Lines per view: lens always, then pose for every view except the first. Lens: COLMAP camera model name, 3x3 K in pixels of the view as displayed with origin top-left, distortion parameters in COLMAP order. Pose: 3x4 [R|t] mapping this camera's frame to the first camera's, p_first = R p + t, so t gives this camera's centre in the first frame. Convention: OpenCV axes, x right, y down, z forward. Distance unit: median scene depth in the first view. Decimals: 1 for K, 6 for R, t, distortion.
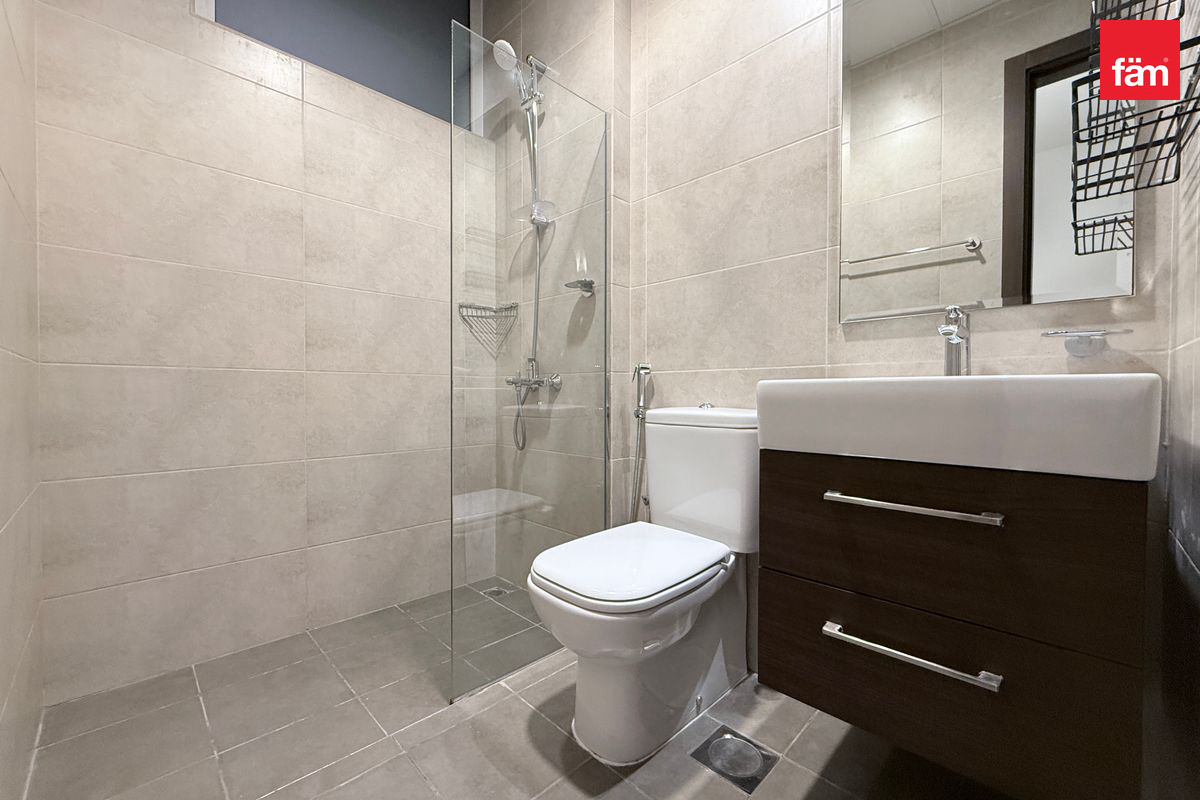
lens RADIAL K [[477.9, 0, 606.3], [0, 477.9, 403.1], [0, 0, 1]] dist [0.000534, -0.000088]
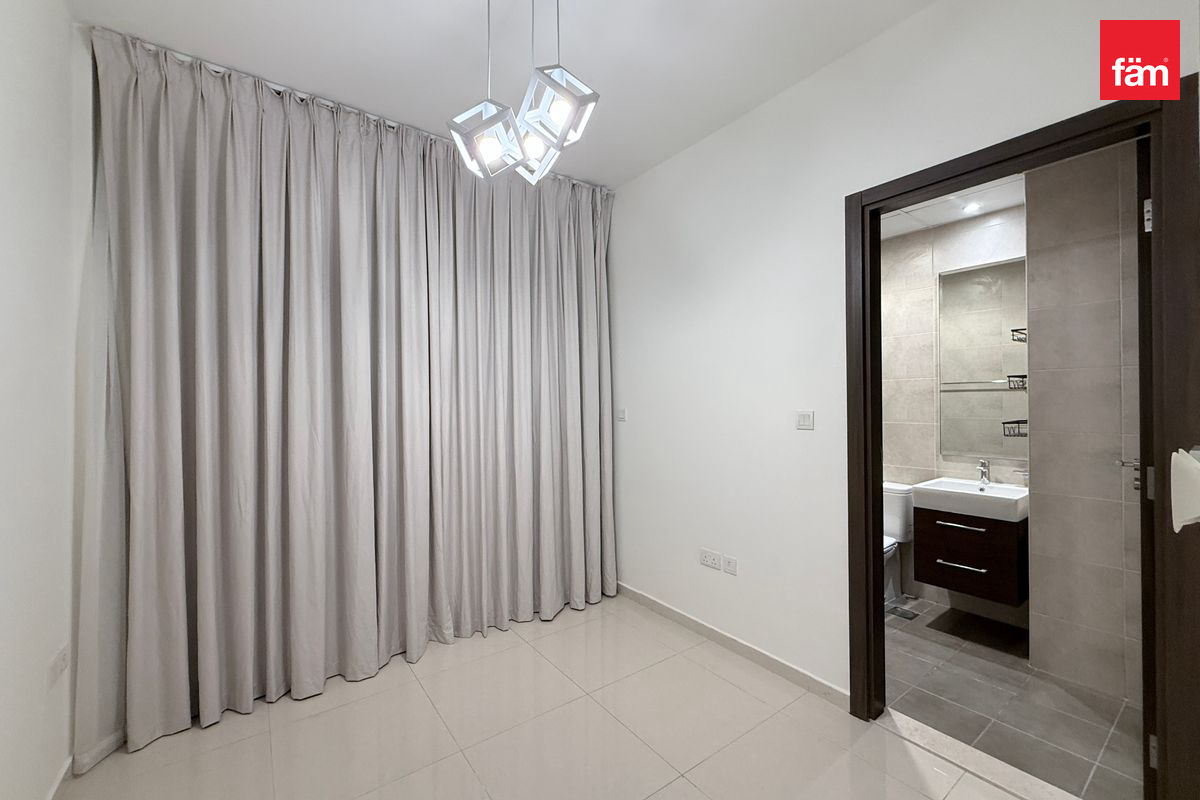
lens RADIAL K [[477.9, 0, 600.6], [0, 477.9, 401.9], [0, 0, 1]] dist [0.000534, -0.000088]
pose [[0.985022, -0.012995, -0.171940, -0.905055], [0.009935, 0.999777, -0.018645, -0.432094], [0.172144, 0.016658, 0.984931, -1.931545]]
